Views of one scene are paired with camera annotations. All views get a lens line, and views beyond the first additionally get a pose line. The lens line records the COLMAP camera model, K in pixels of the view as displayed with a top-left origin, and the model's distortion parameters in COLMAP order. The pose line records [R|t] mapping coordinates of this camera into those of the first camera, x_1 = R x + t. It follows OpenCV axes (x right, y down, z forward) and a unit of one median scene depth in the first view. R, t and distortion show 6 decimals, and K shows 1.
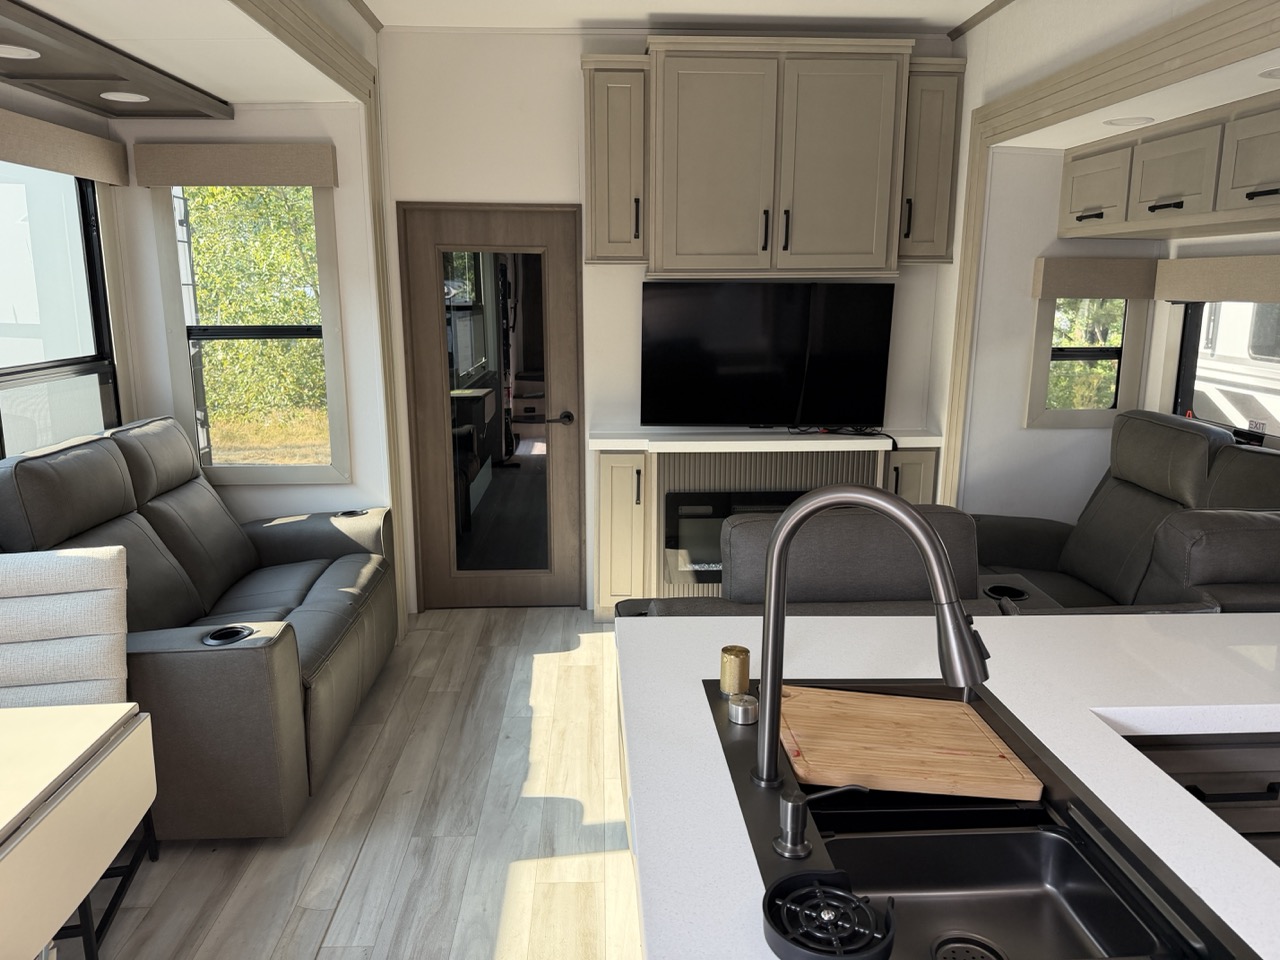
lens RADIAL K [[881.2, 0, 640.0], [0, 881.2, 480.0], [0, 0, 1]] dist [0.009405, -0.099165]
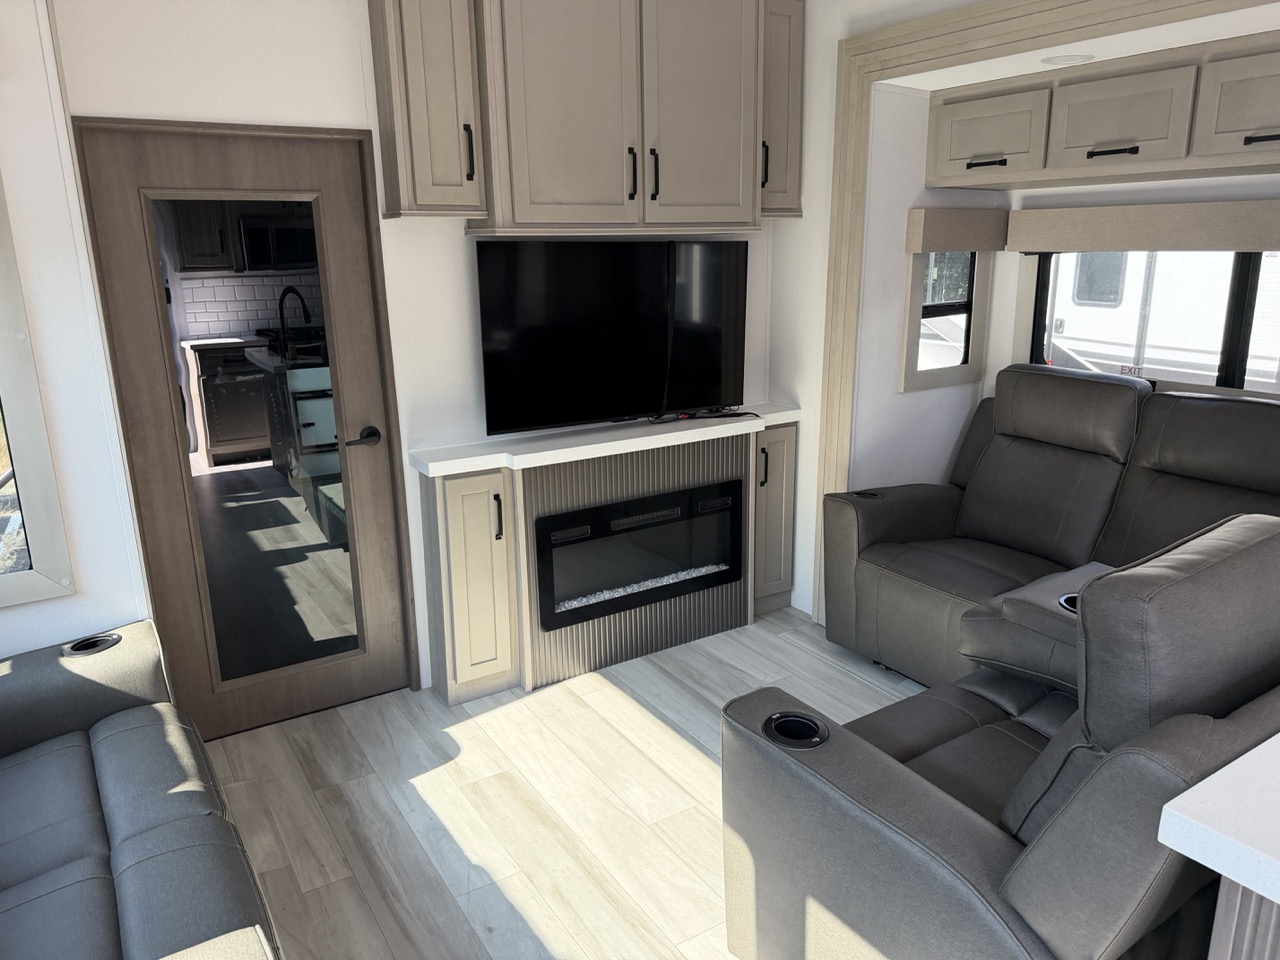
lens RADIAL K [[884.9, 0, 640.0], [0, 884.9, 480.0], [0, 0, 1]] dist [0.002383, -0.060956]
pose [[0.863752, -0.140461, 0.483946, -0.272888], [0.123094, 0.990086, 0.067665, -0.063501], [-0.488652, 0.001125, 0.872478, 0.302677]]
